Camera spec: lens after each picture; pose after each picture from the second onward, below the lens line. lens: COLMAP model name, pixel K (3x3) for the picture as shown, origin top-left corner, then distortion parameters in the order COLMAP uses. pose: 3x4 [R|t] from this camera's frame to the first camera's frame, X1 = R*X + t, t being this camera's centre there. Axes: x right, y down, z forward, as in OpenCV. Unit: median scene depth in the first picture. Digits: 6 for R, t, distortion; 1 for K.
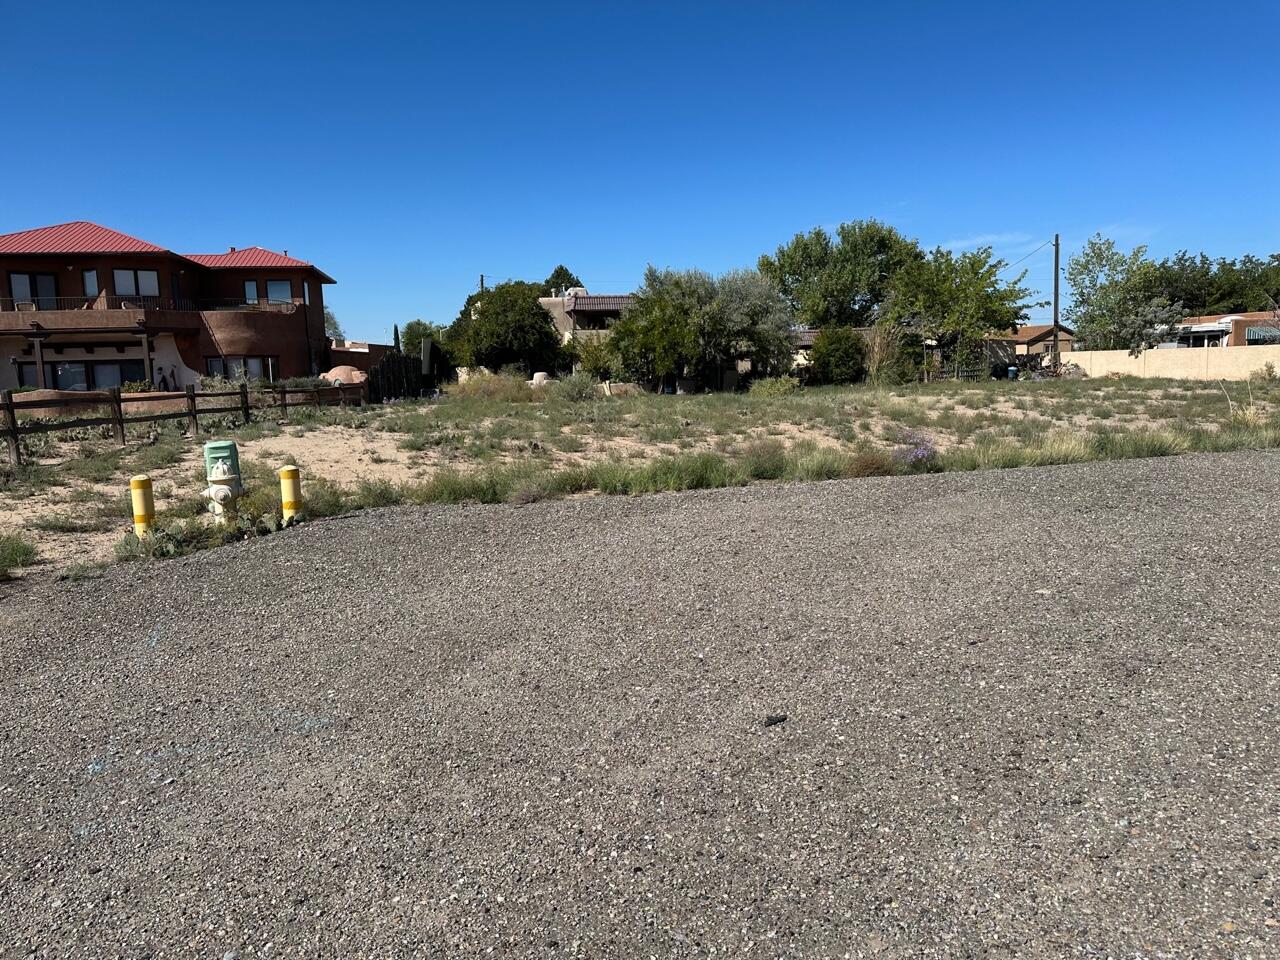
lens RADIAL K [[887.0, 0, 647.4], [0, 887.0, 485.9], [0, 0, 1]] dist [0.143996, -0.239421]
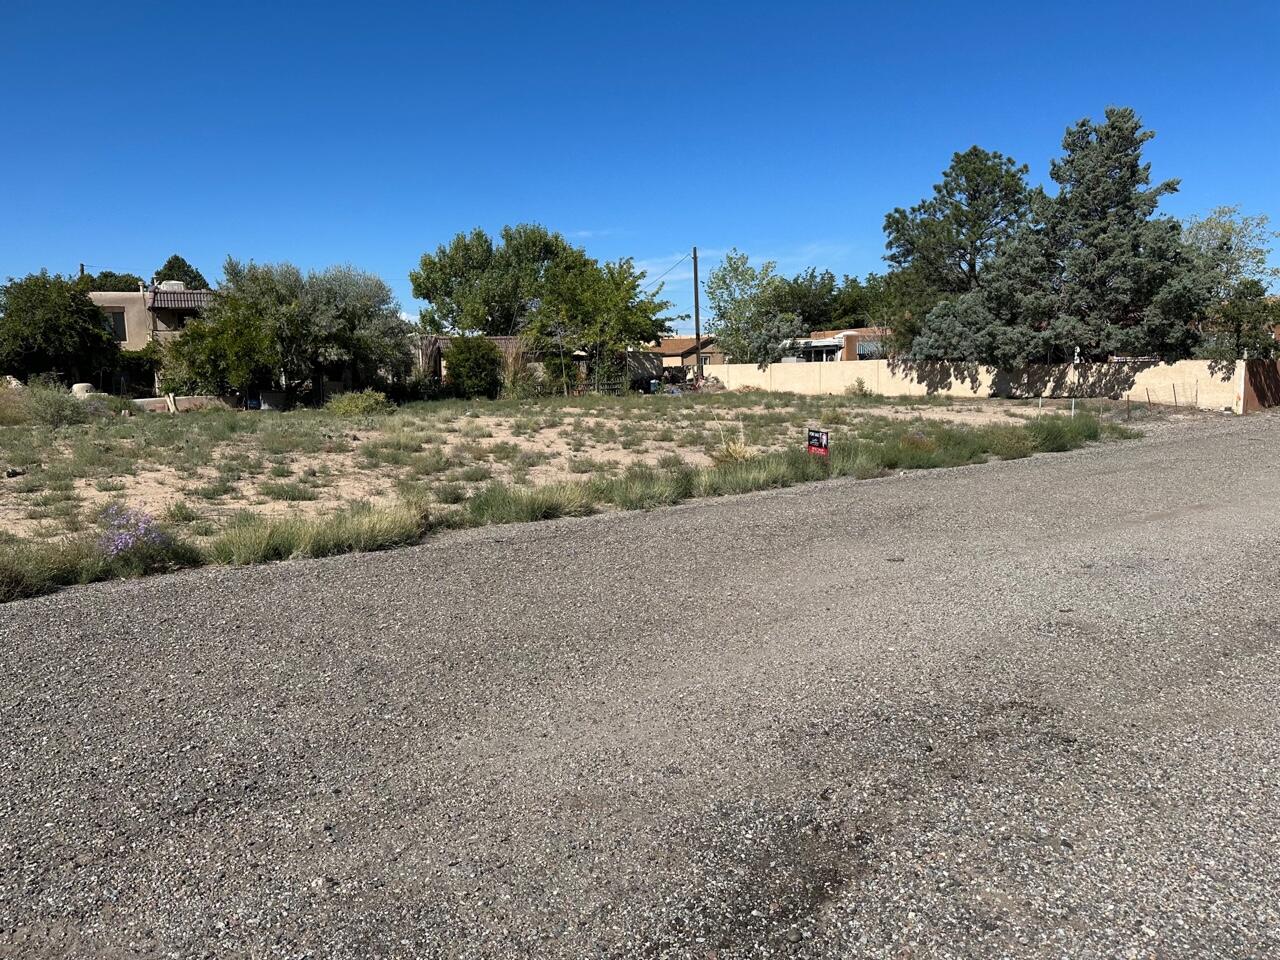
lens RADIAL K [[885.1, 0, 641.5], [0, 885.1, 479.3], [0, 0, 1]] dist [0.164421, -0.301514]
pose [[0.962942, -0.028526, 0.268196, 0.152089], [0.031279, 0.999493, -0.005999, -0.020288], [-0.267889, 0.014165, 0.963346, 0.077486]]
